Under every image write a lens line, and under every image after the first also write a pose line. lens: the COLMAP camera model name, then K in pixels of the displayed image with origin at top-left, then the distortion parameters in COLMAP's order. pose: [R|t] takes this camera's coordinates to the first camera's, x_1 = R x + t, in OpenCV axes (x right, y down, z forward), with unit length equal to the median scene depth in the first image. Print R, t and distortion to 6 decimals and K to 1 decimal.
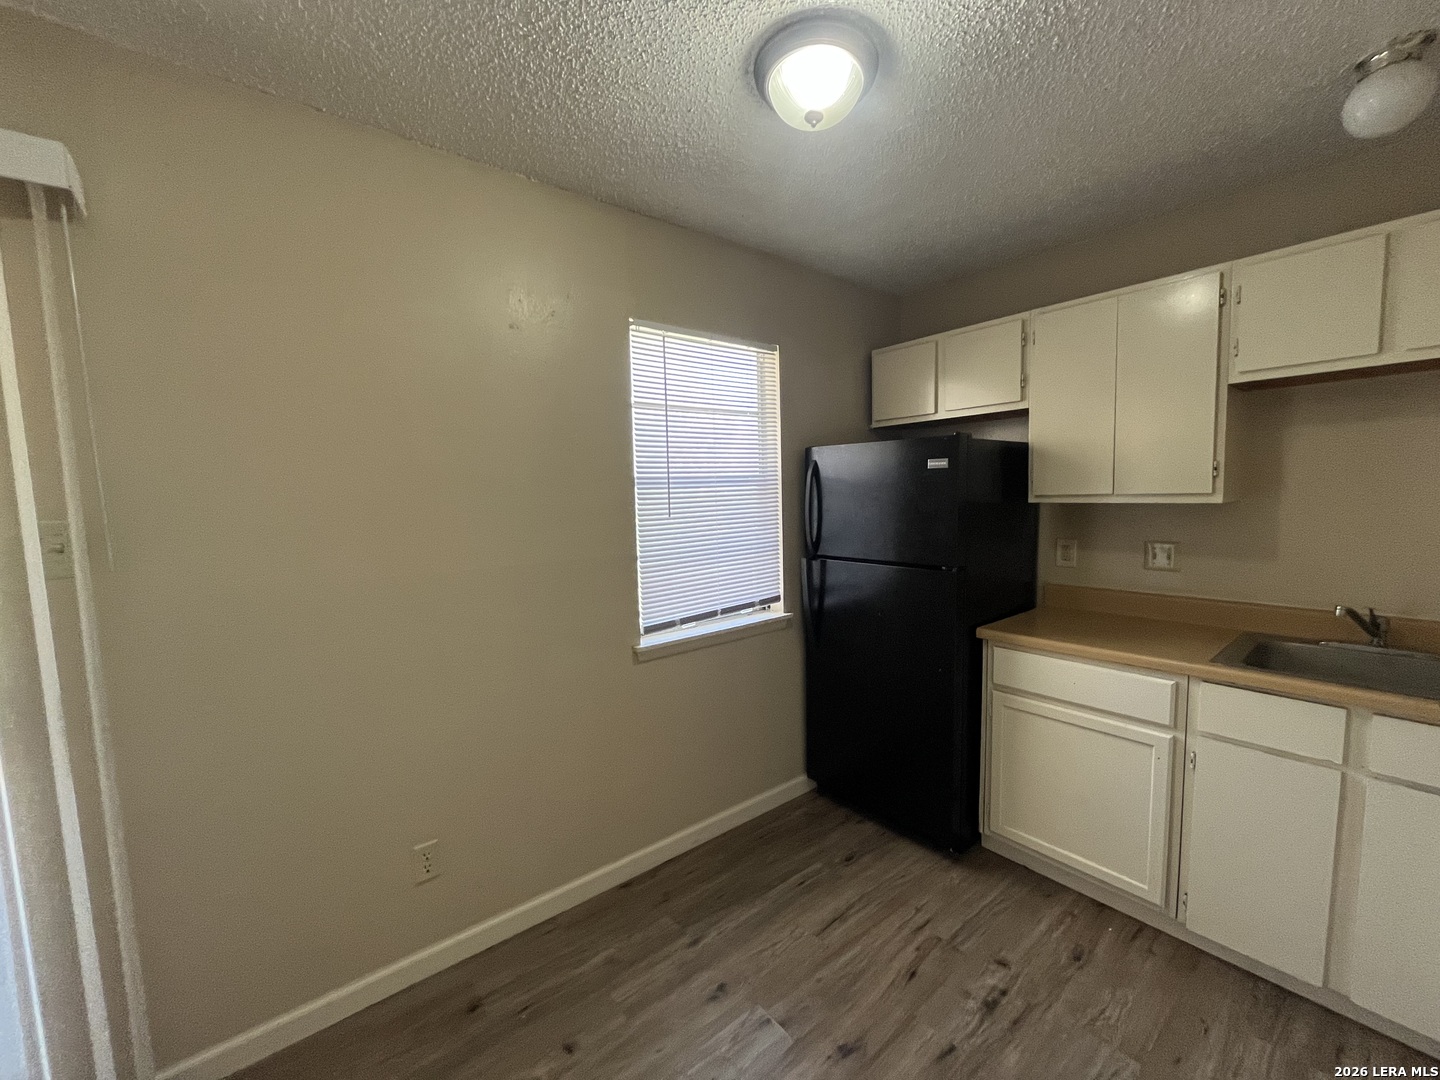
lens RADIAL K [[580.6, 0, 719.5], [0, 580.6, 543.7], [0, 0, 1]] dist [-0.001496, 0.000353]
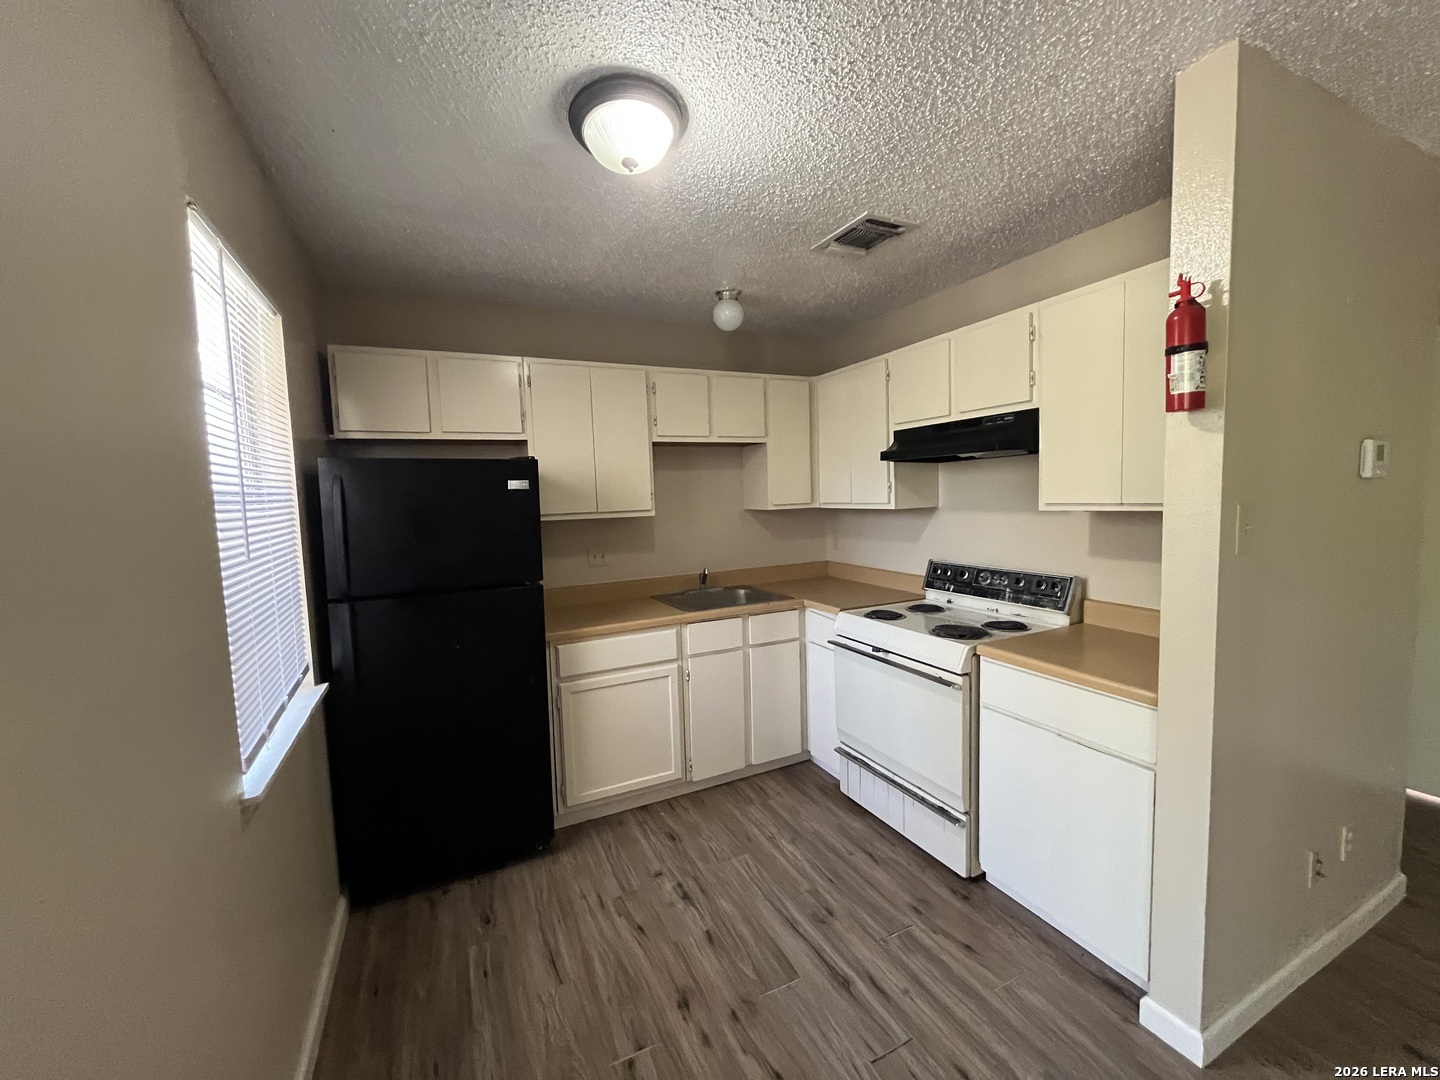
lens RADIAL K [[588.0, 0, 718.5], [0, 588.0, 537.1], [0, 0, 1]] dist [0.000489, 0.000724]
pose [[0.221493, -0.052018, 0.973774, -0.620457], [0.111118, 0.993419, 0.027793, -0.034560], [-0.968810, 0.102048, 0.225815, 0.435464]]
